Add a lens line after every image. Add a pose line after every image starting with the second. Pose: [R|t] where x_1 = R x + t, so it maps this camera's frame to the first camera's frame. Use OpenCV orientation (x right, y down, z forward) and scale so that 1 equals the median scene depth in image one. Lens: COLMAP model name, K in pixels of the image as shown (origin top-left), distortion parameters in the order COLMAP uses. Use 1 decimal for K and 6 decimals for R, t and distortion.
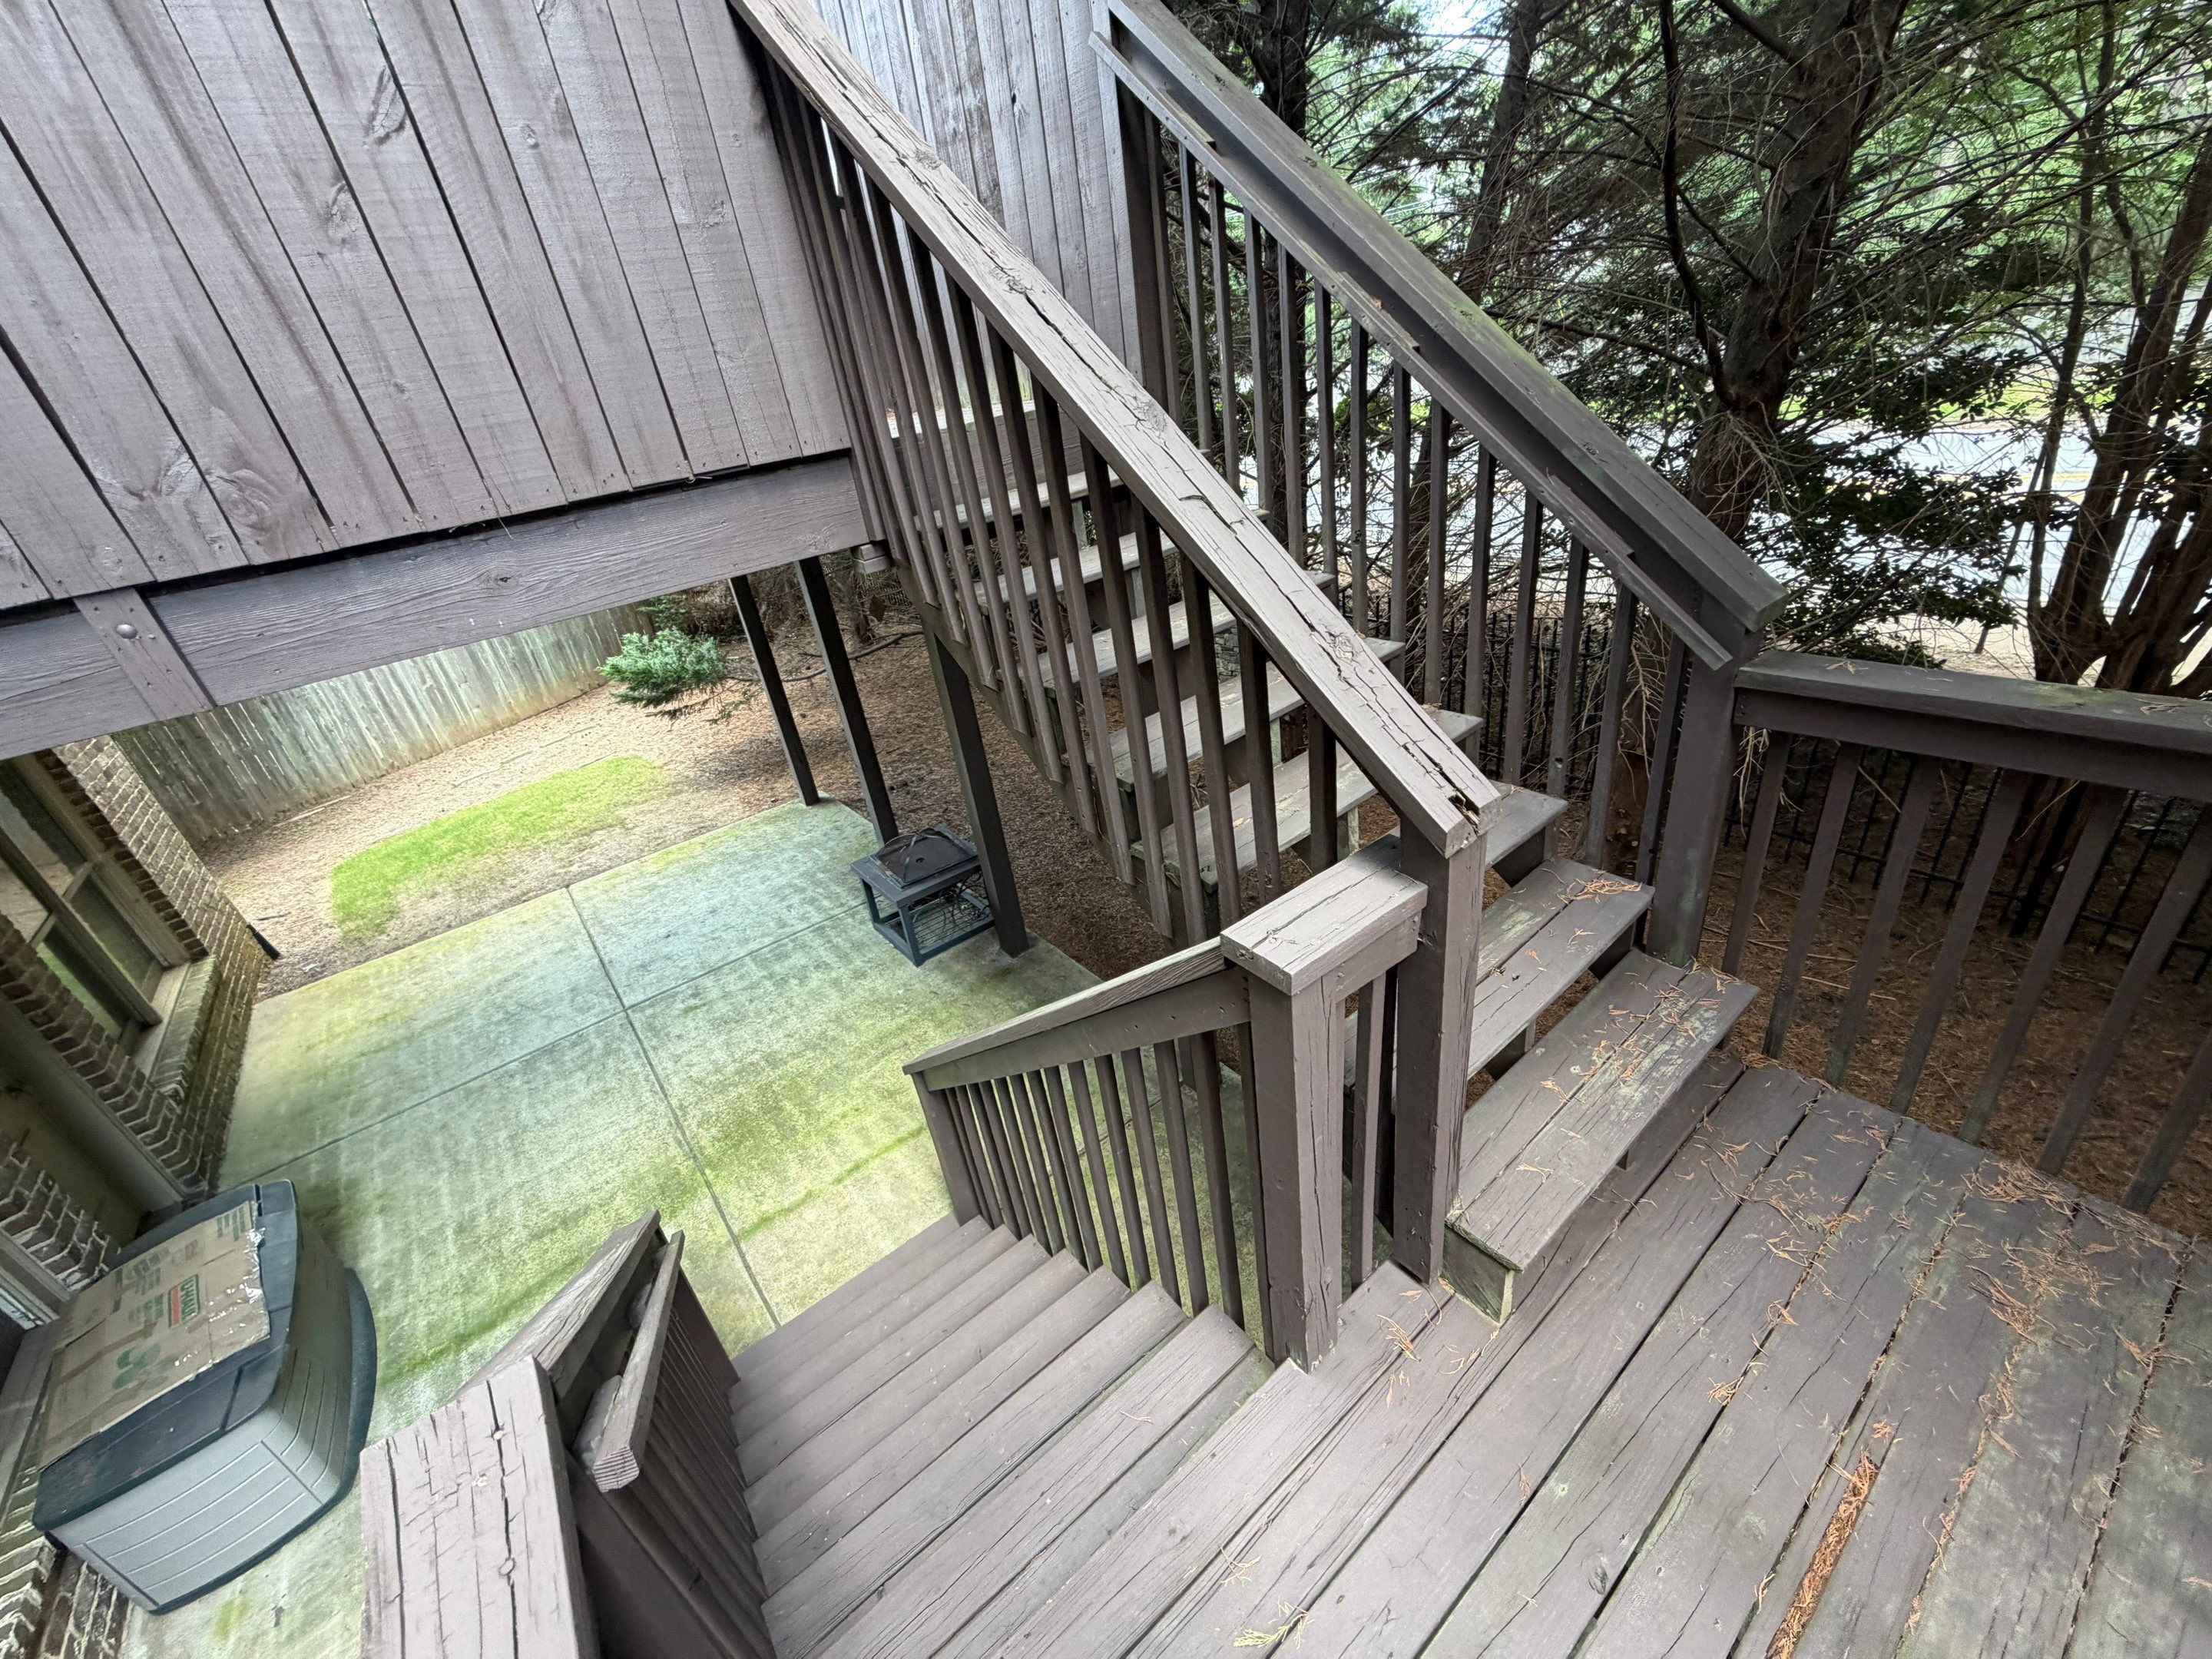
lens RADIAL K [[881.7, 0, 1098.5], [0, 881.7, 826.1], [0, 0, 1]] dist [0.001347, 0.000110]
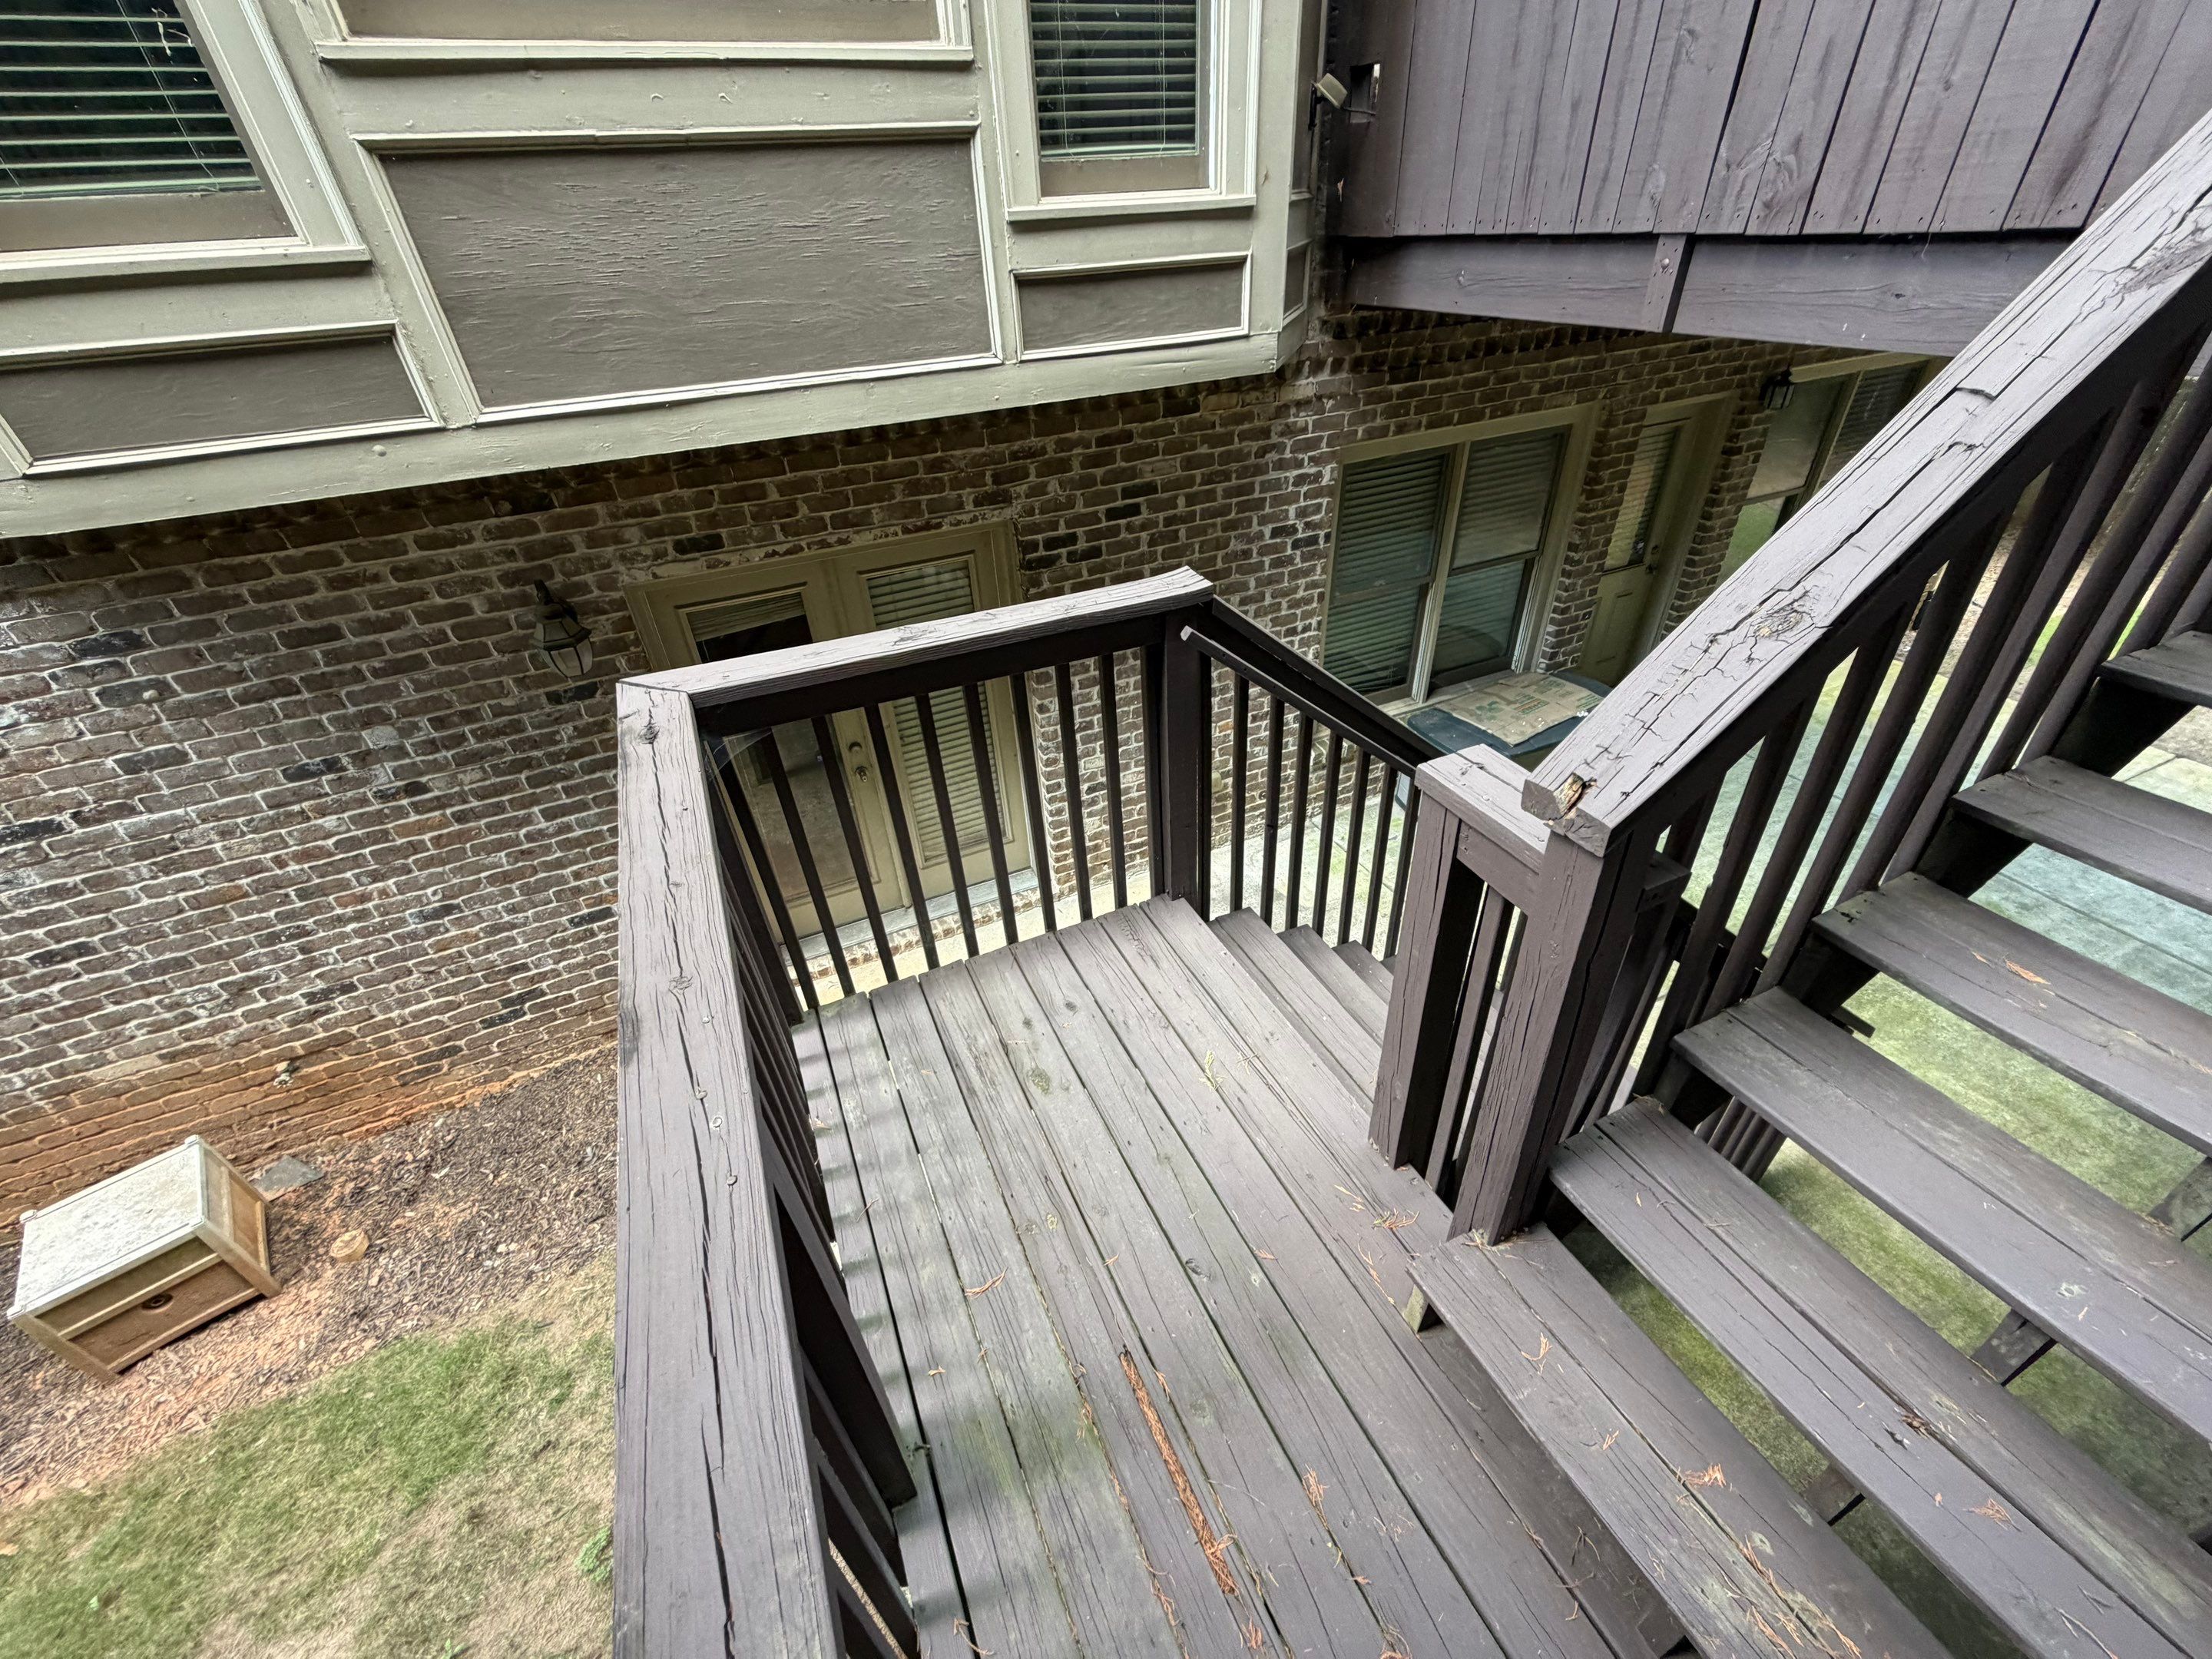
lens RADIAL K [[881.7, 0, 1098.5], [0, 881.7, 826.1], [0, 0, 1]] dist [0.001347, 0.000110]
pose [[-0.224768, 0.675991, -0.701795, 0.815622], [-0.382007, 0.601438, 0.701671, -0.314481], [0.896409, 0.425804, 0.123050, 0.322025]]
